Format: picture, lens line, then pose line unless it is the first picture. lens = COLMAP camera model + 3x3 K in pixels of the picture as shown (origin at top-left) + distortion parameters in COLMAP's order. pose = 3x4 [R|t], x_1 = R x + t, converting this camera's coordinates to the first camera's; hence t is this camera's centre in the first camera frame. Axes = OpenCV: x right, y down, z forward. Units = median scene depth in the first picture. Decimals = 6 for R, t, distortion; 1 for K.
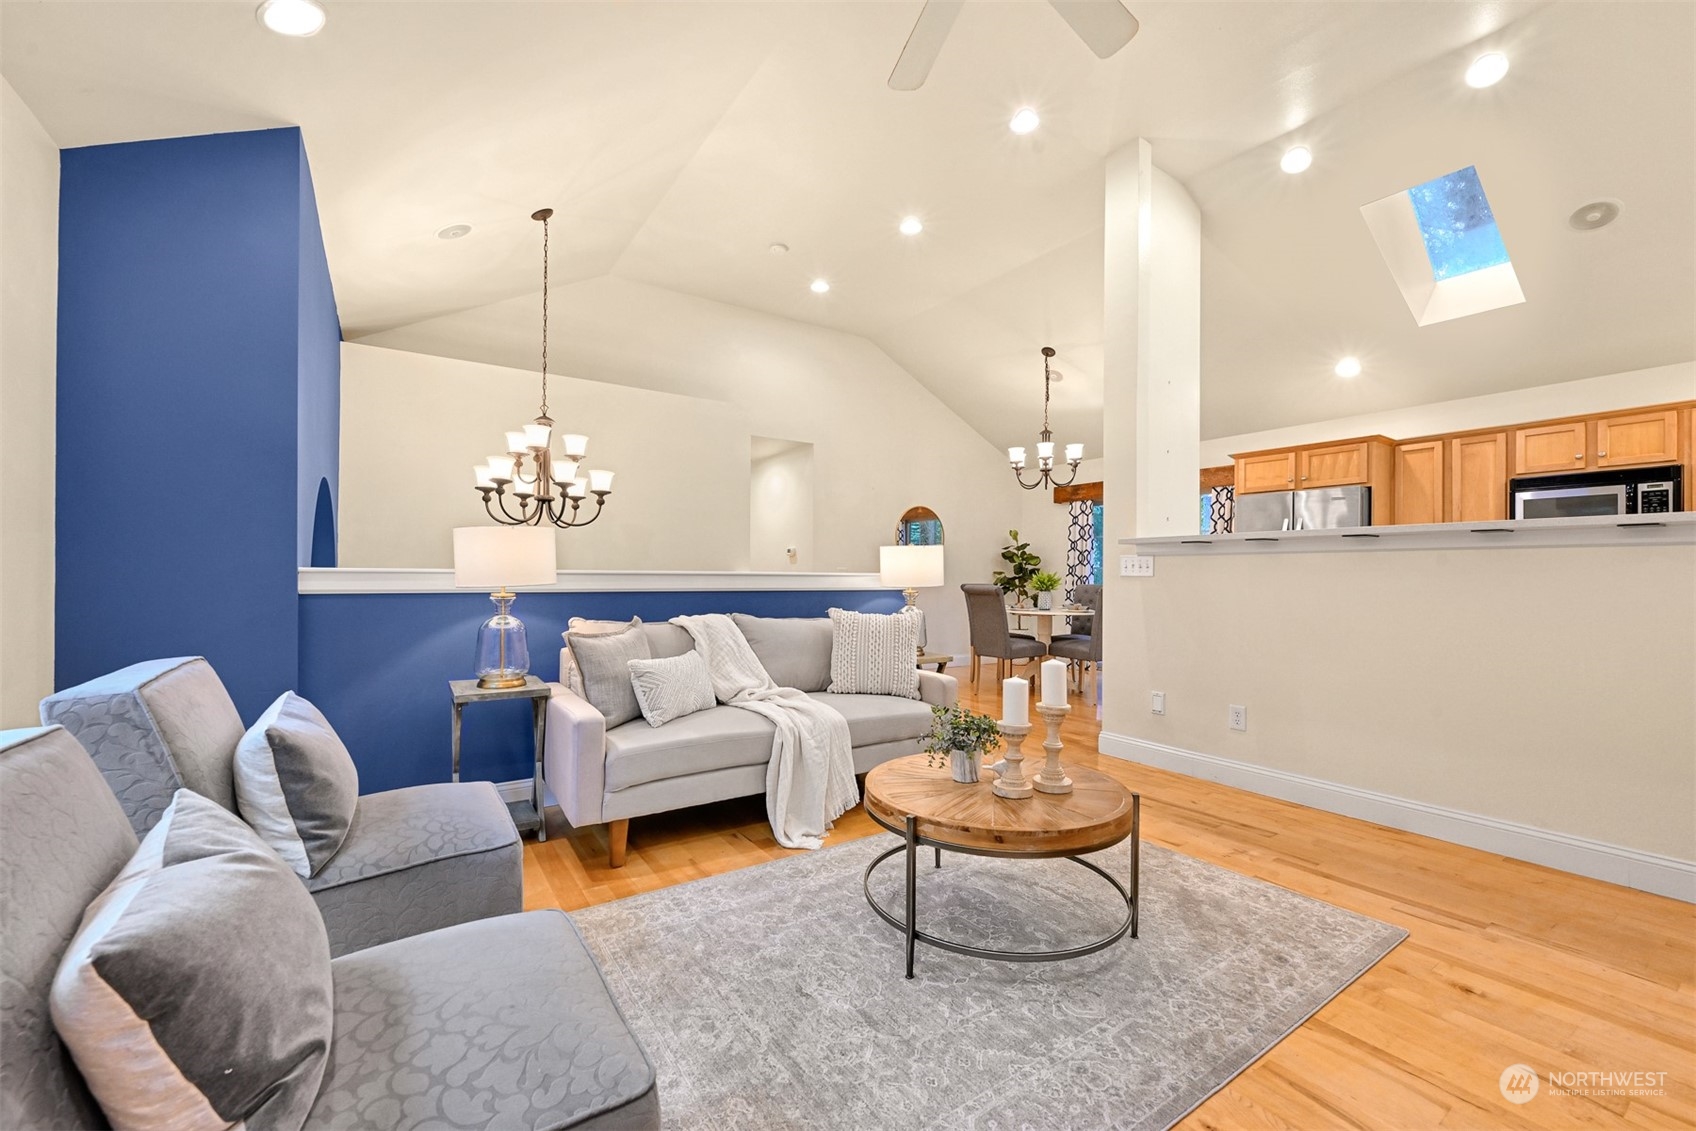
lens RADIAL K [[685.2, 0, 847.3], [0, 685.2, 572.1], [0, 0, 1]] dist [-0.006372, 0.000023]
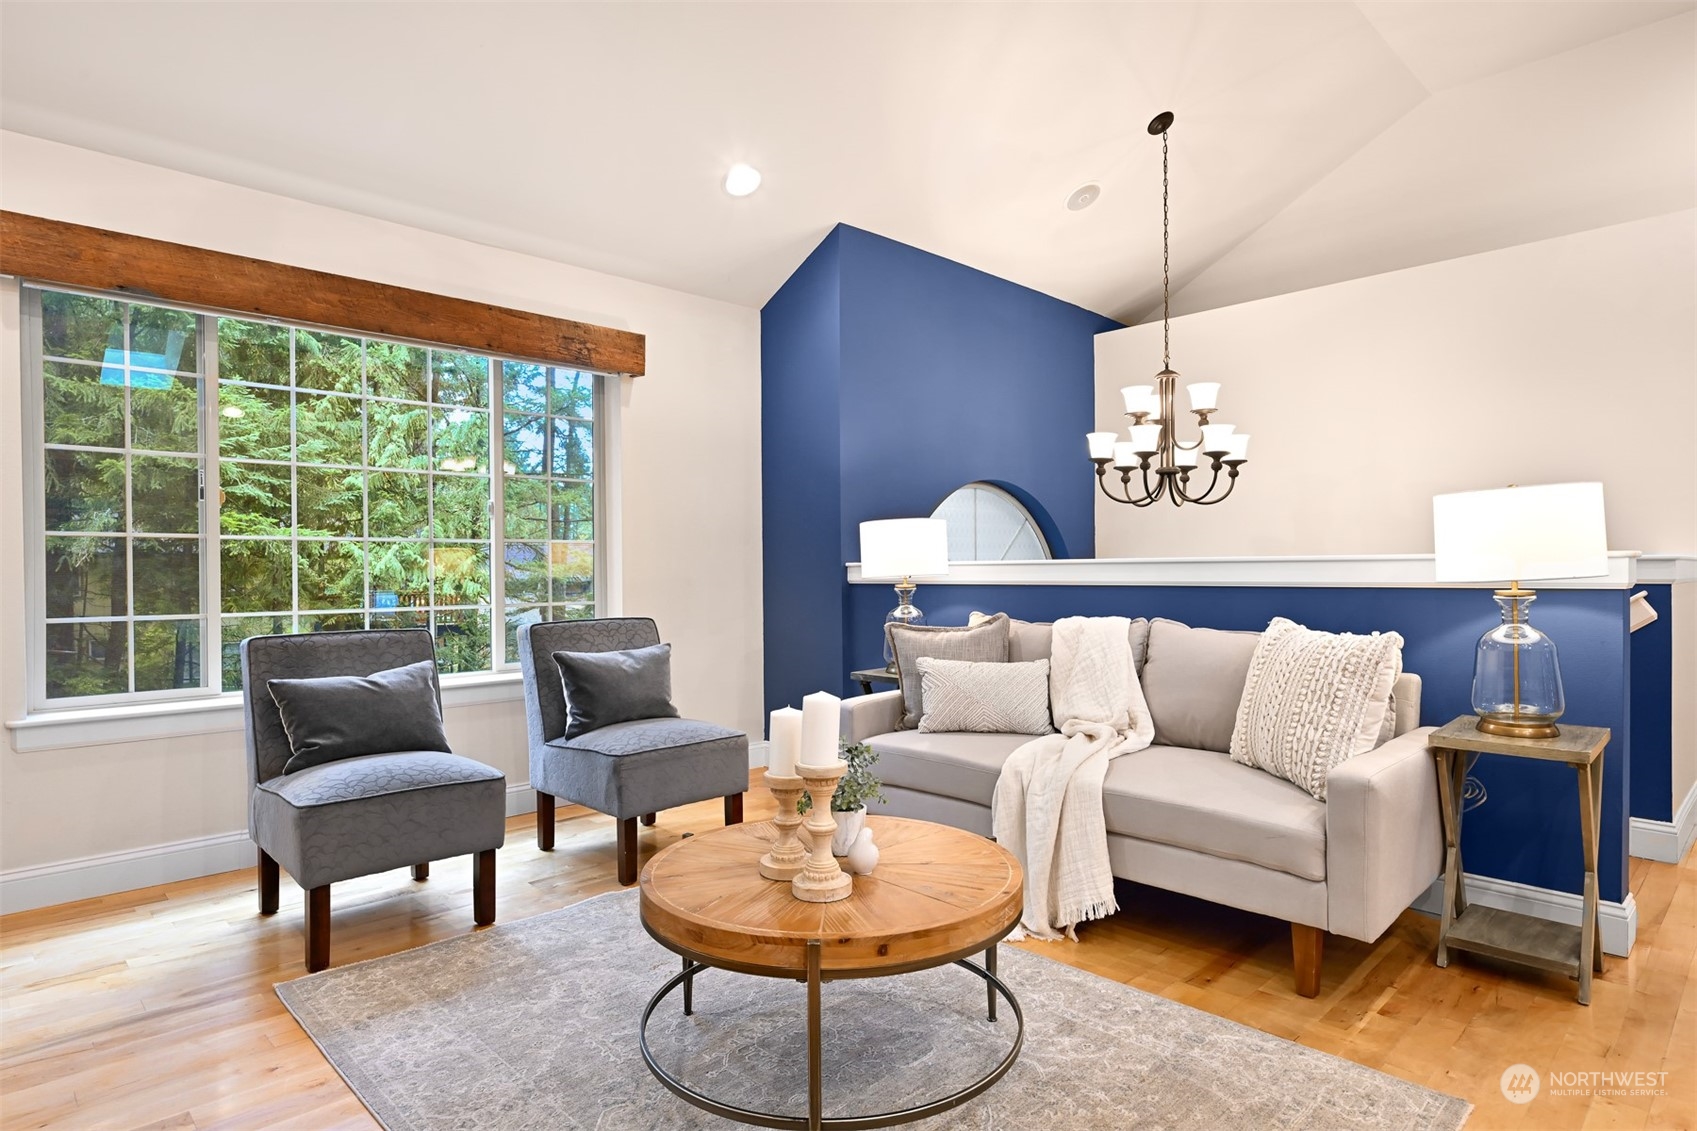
lens RADIAL K [[933.9, 0, 842.5], [0, 933.9, 568.4], [0, 0, 1]] dist [-0.000184, 0.000267]
pose [[0.171355, -0.006133, -0.985190, 0.575098], [0.015815, 0.999869, -0.003474, 0.006841], [0.985082, -0.014985, 0.171430, 0.430246]]
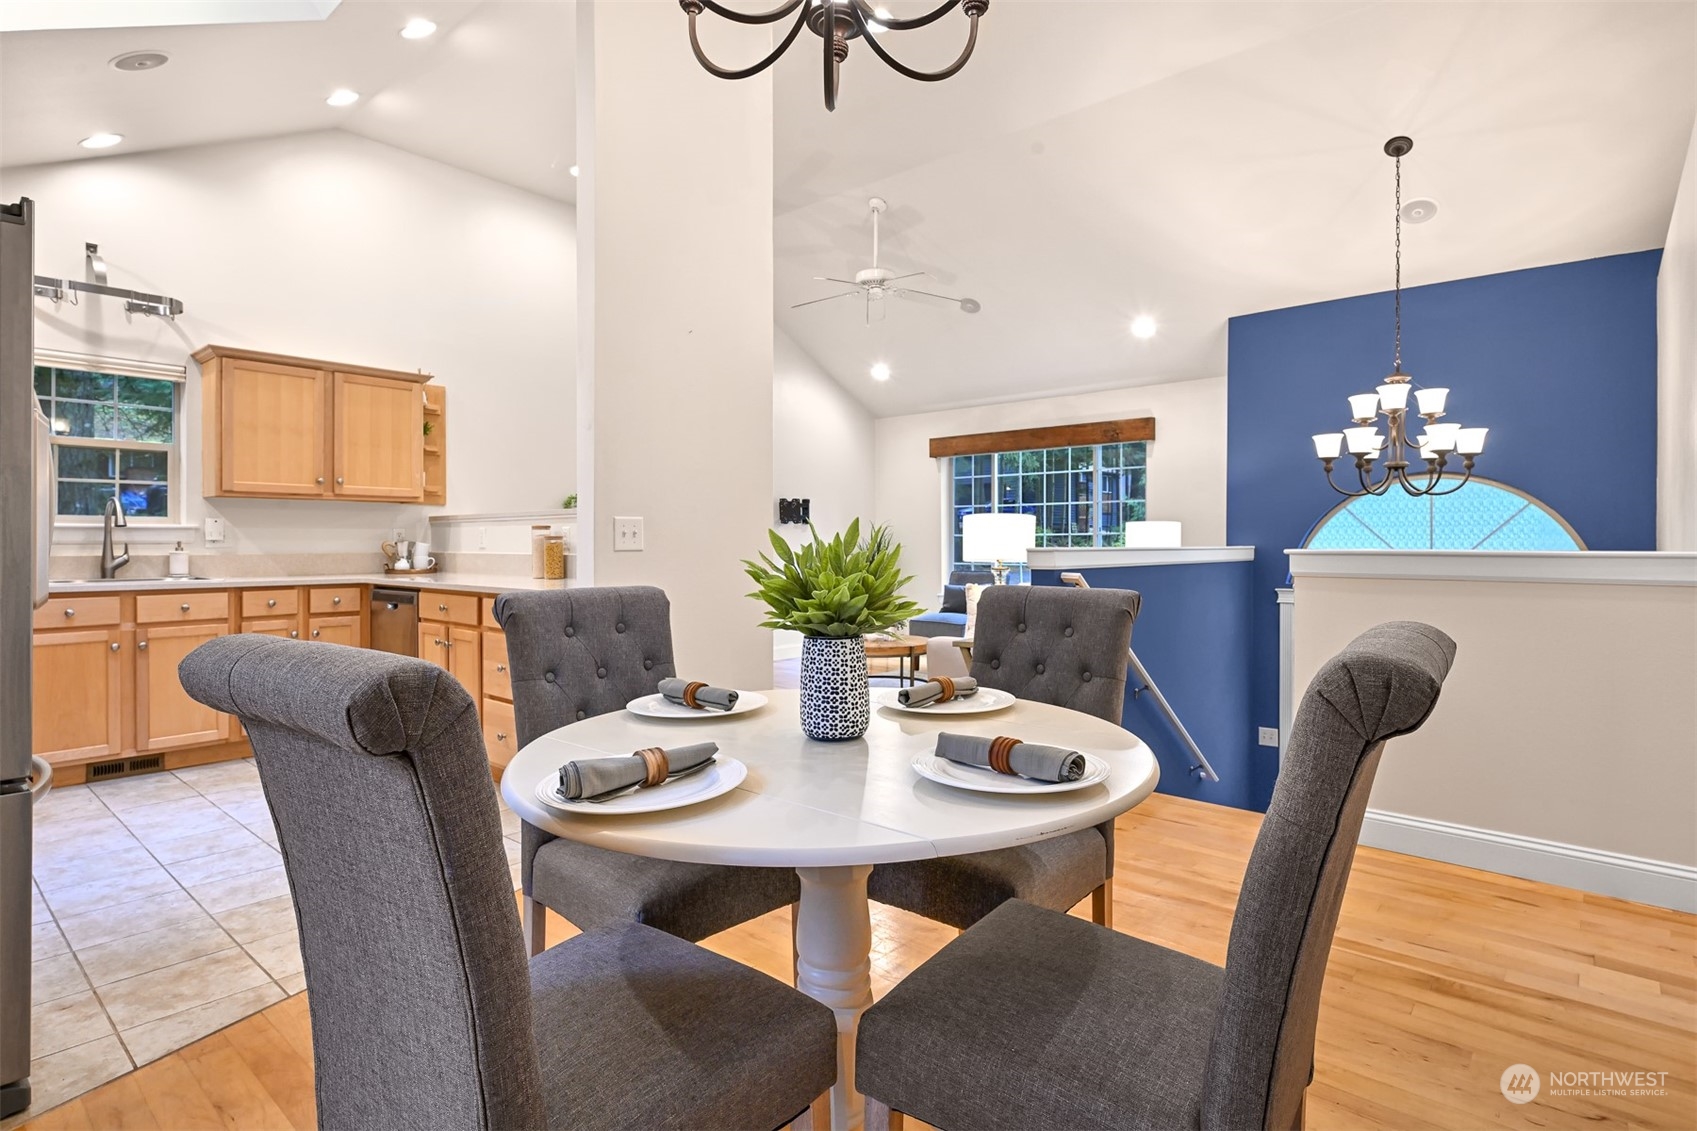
lens RADIAL K [[857.1, 0, 851.2], [0, 857.1, 545.1], [0, 0, 1]] dist [0.000368, 0.000056]
pose [[-0.964631, -0.005926, -0.263536, 0.530876], [-0.003886, 0.999958, -0.008262, 0.008972], [0.263574, -0.006946, -0.964614, 1.880025]]
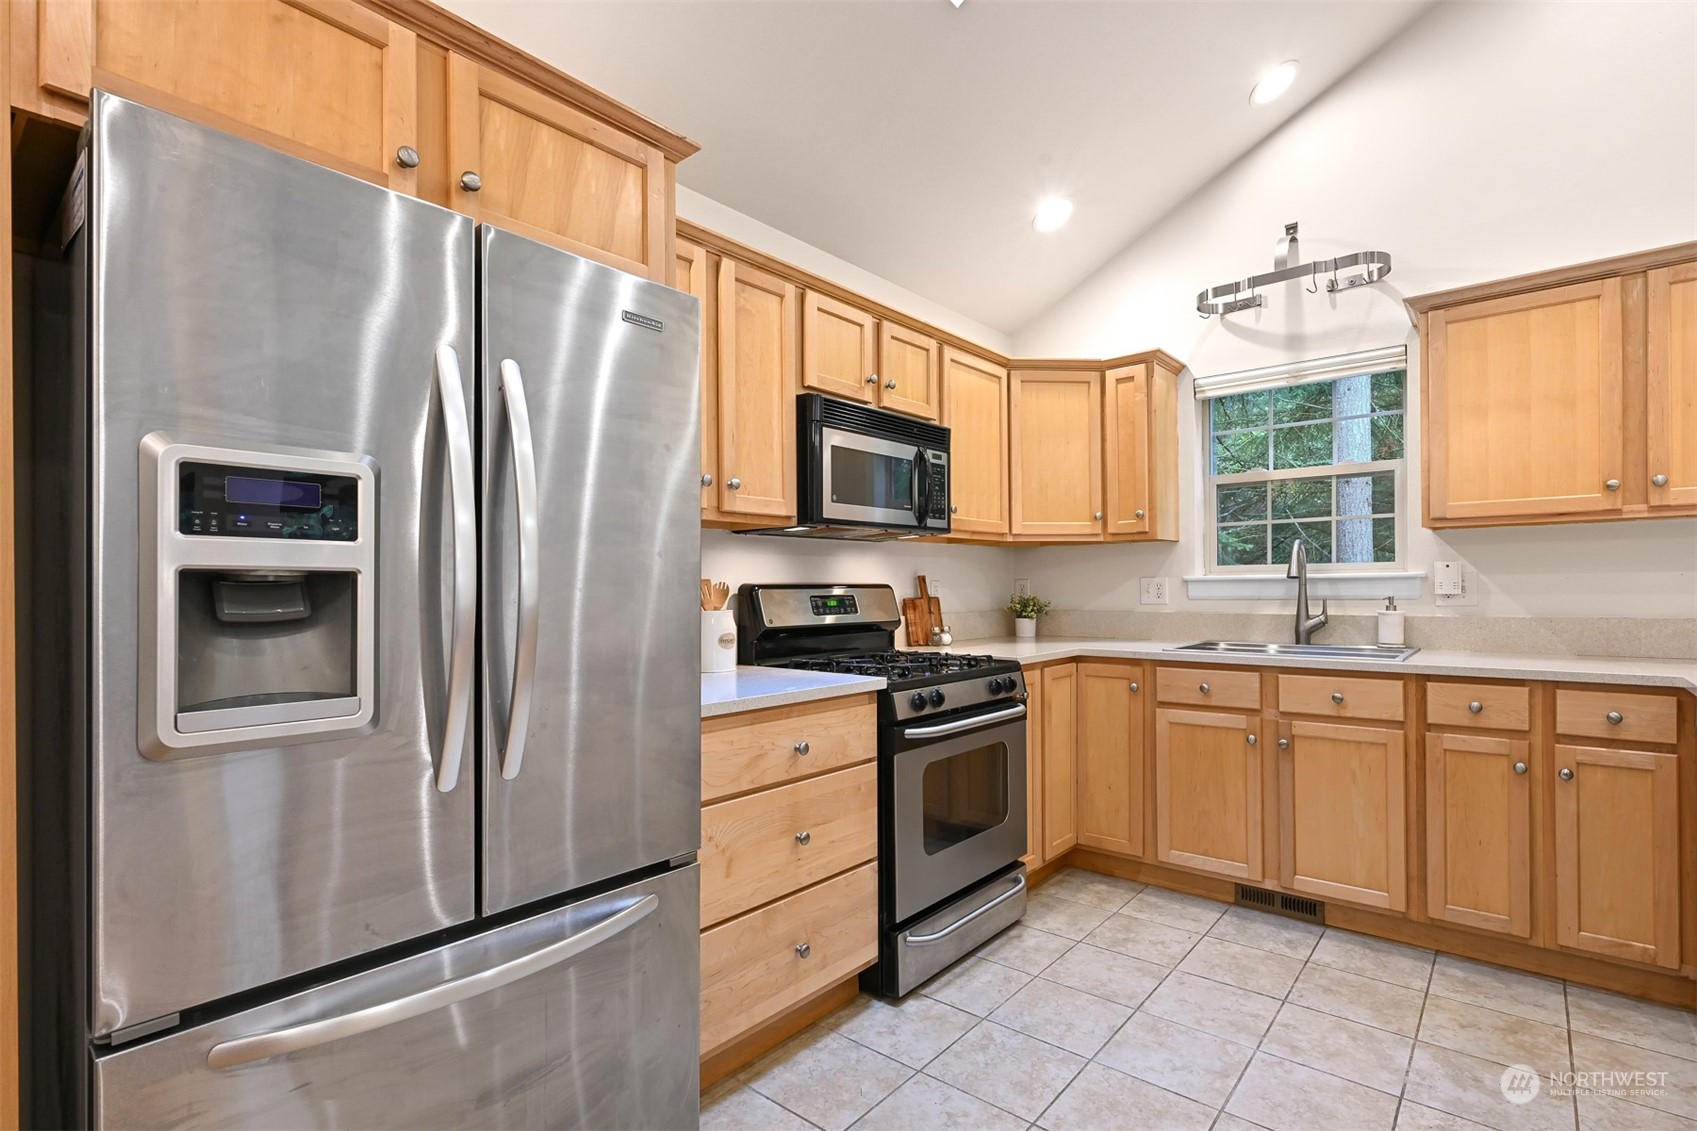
lens RADIAL K [[809.8, 0, 858.7], [0, 809.8, 584.9], [0, 0, 1]] dist [0.002542, -0.000030]
pose [[-0.281293, -0.003344, 0.959616, 0.509714], [-0.000392, 0.999994, 0.003370, -0.014429], [-0.959622, 0.000572, -0.281293, 1.249902]]
